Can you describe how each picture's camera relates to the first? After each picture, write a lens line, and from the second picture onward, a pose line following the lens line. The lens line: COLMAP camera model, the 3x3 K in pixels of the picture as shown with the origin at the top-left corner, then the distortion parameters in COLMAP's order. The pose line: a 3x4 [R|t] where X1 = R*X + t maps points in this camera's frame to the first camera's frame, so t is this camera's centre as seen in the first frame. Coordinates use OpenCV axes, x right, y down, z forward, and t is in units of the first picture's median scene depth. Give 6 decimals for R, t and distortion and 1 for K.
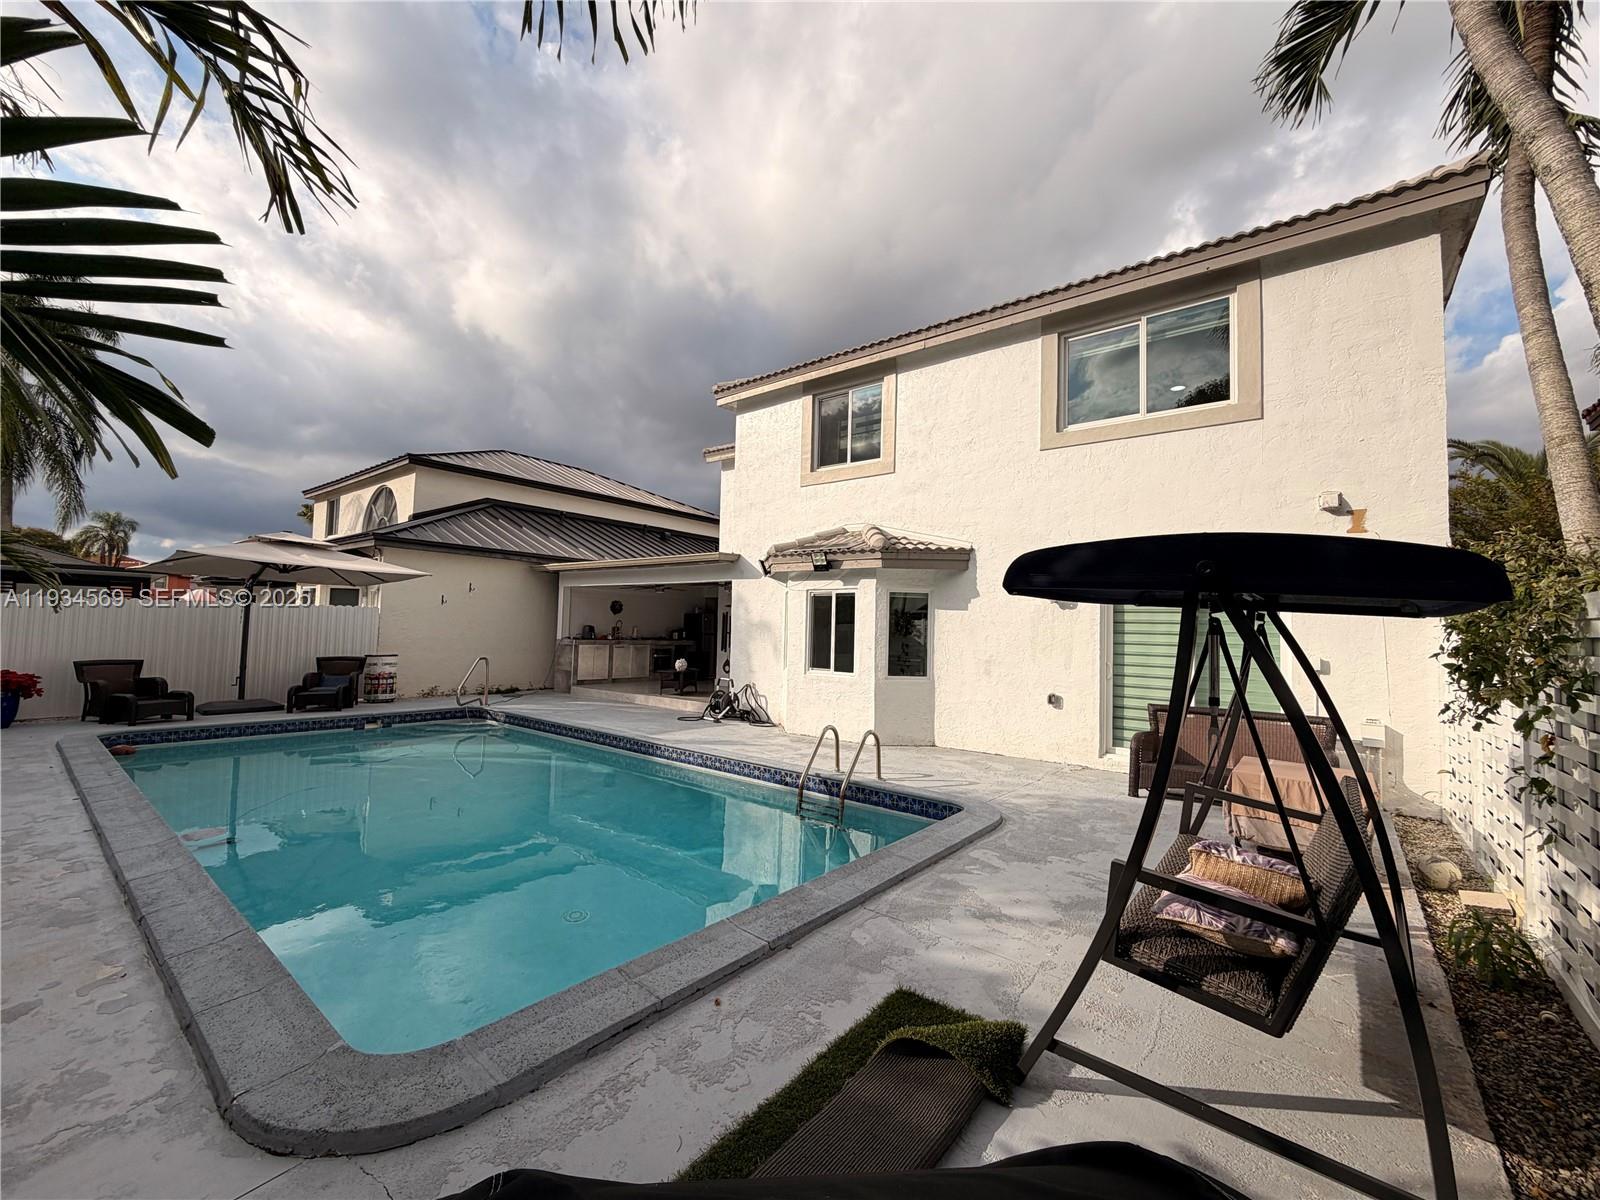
lens RADIAL K [[638.9, 0, 795.8], [0, 638.9, 599.7], [0, 0, 1]] dist [0.000174, -0.000139]
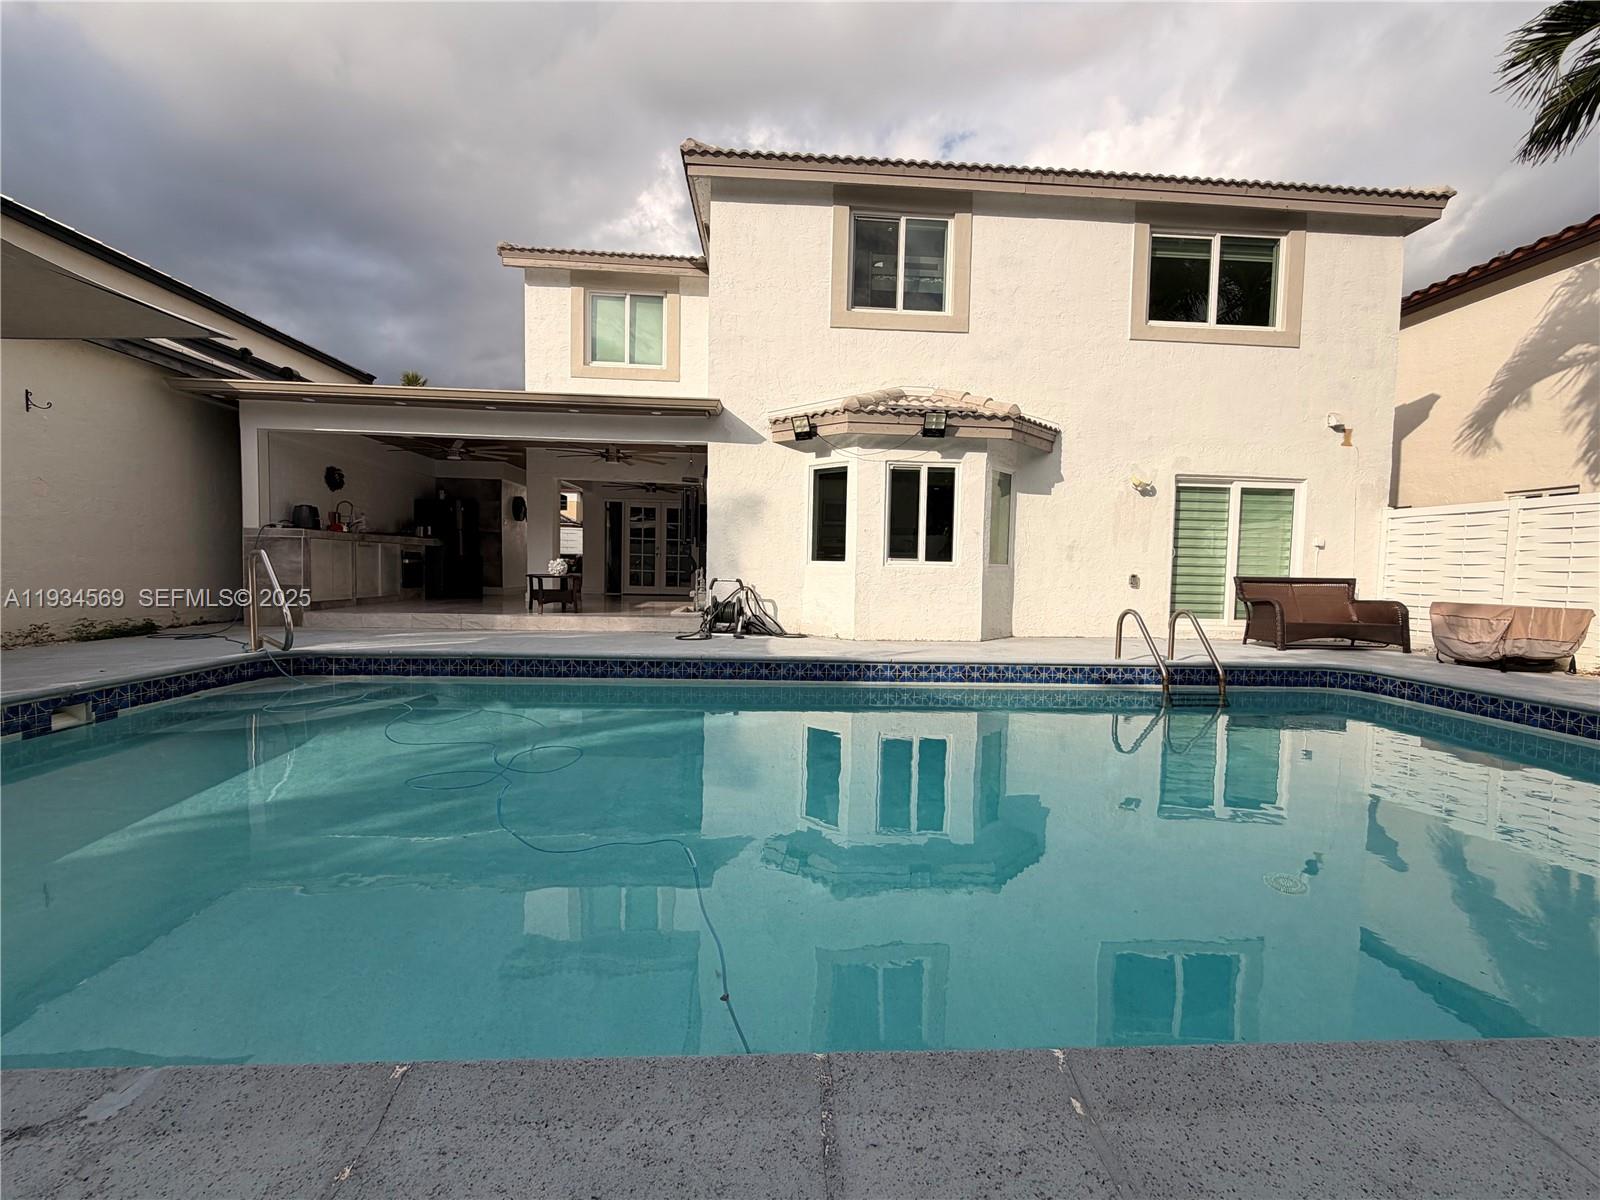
lens RADIAL K [[638.9, 0, 795.8], [0, 638.9, 599.7], [0, 0, 1]] dist [0.000174, -0.000139]
pose [[0.749957, -0.046765, 0.659832, -0.610245], [-0.035142, 0.993272, 0.110340, 0.074121], [-0.660553, -0.105938, 0.743268, 0.467003]]
